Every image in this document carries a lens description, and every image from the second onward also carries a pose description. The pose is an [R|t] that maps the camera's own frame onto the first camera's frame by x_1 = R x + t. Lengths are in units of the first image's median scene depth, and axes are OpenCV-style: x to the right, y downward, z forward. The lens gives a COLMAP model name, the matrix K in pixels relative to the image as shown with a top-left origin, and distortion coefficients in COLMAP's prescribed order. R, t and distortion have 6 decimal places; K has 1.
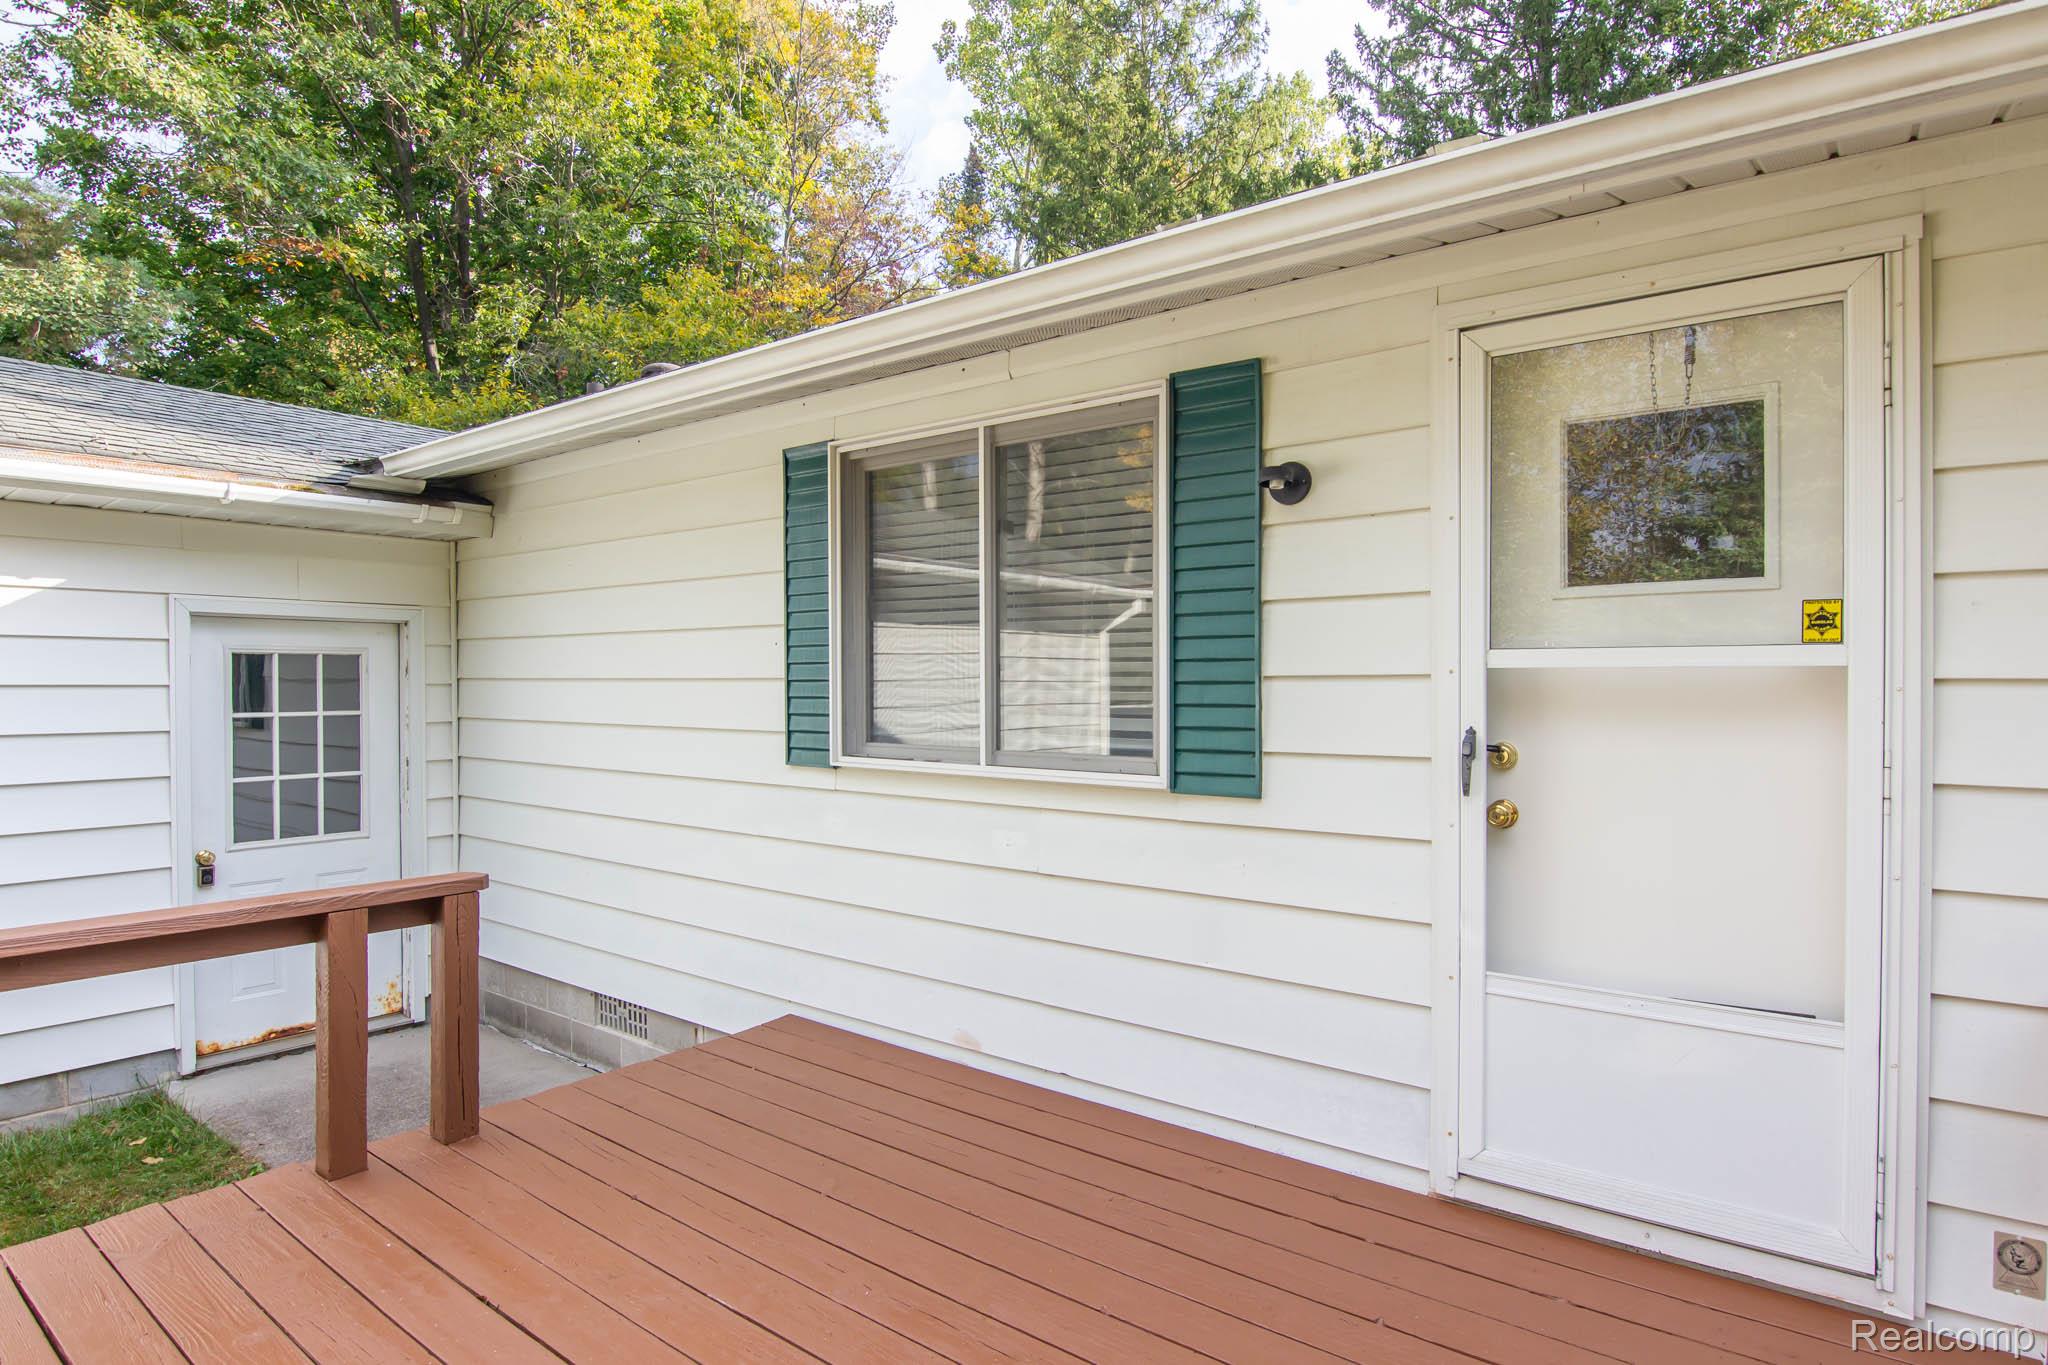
lens RADIAL K [[1101.2, 0, 1054.5], [0, 1101.2, 664.0], [0, 0, 1]] dist [0.004115, -0.002112]
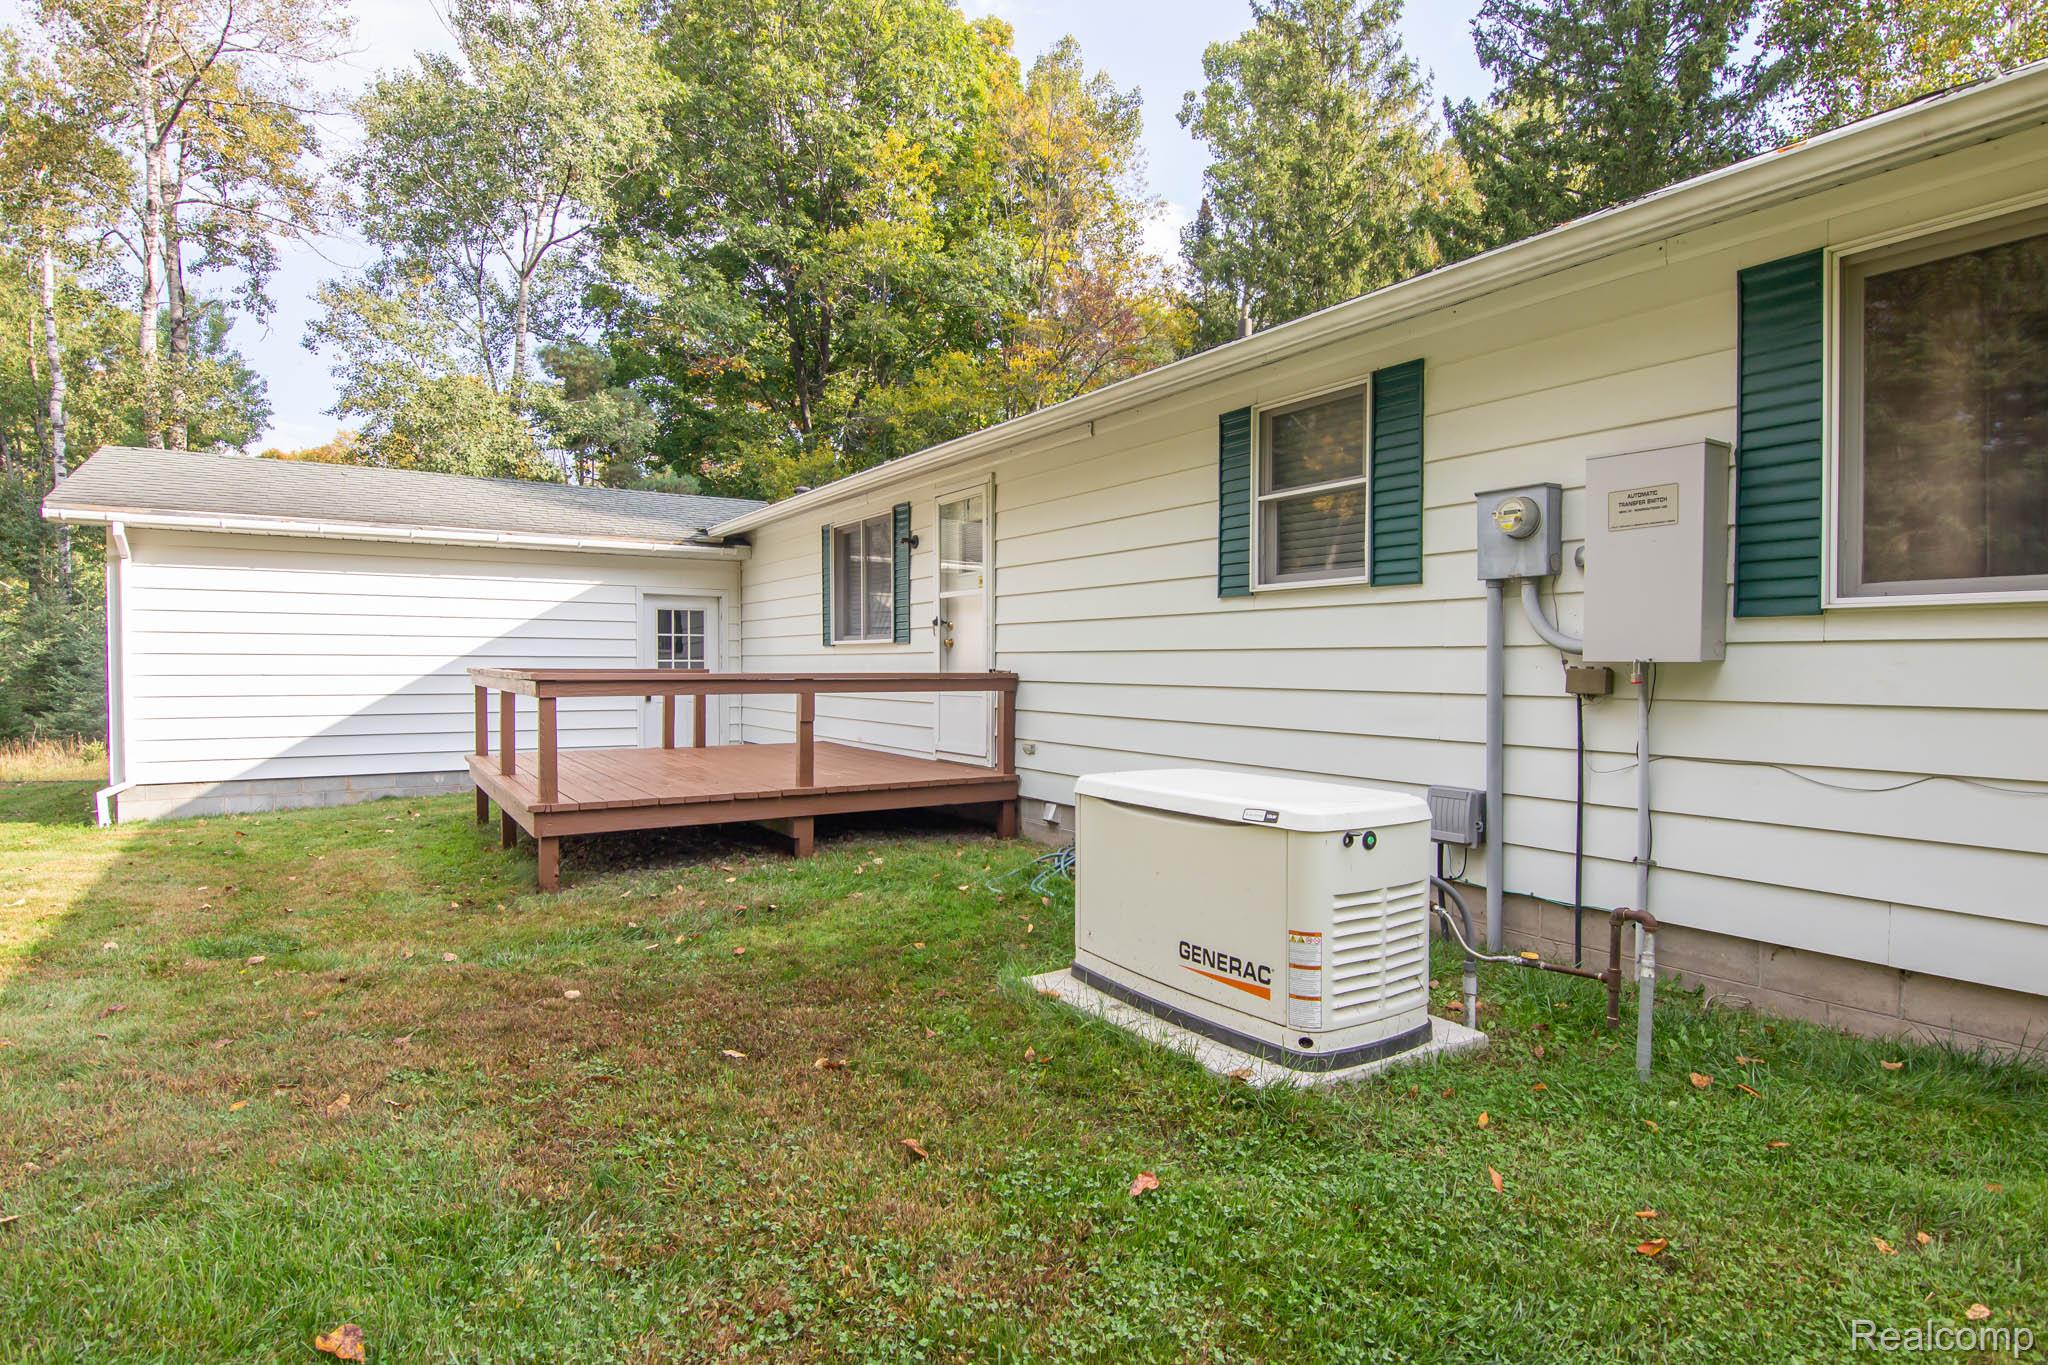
lens RADIAL K [[1101.2, 0, 1042.1], [0, 1101.2, 676.8], [0, 0, 1]] dist [0.004115, -0.002112]
pose [[0.939086, 0.002043, -0.343676, 0.257012], [0.007382, 0.999632, 0.026115, 0.022717], [0.343603, -0.027061, 0.938725, -0.290309]]
